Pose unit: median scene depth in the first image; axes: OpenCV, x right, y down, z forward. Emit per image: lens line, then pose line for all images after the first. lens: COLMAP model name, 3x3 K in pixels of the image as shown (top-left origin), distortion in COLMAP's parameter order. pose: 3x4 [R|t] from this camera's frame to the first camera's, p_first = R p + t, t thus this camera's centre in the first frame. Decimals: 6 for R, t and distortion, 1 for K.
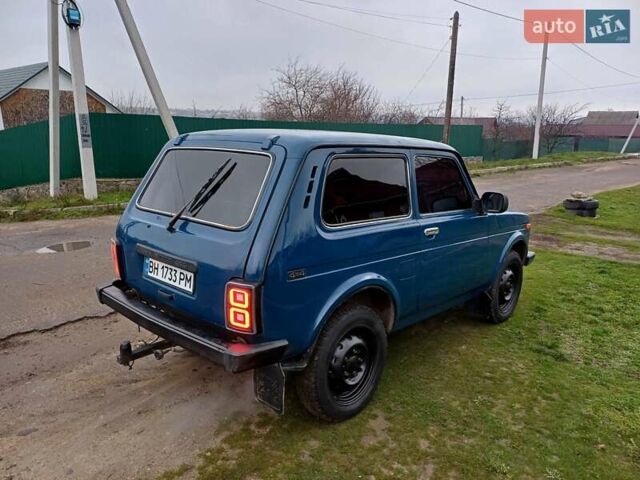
lens RADIAL K [[485.8, 0, 323.7], [0, 485.8, 227.3], [0, 0, 1]] dist [0.057601, -0.009482]
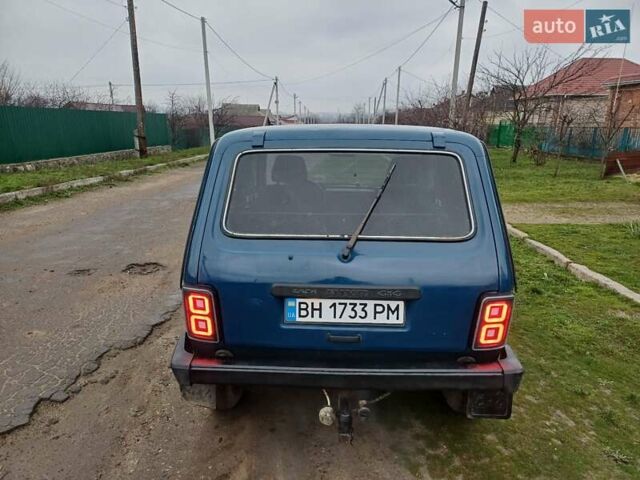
lens RADIAL K [[478.0, 0, 322.6], [0, 478.0, 235.3], [0, 0, 1]] dist [0.064691, -0.042200]
pose [[0.770361, -0.152734, 0.619045, -0.820376], [0.126376, 0.988200, 0.086547, -0.099327], [-0.624959, 0.011560, 0.780572, 0.423904]]
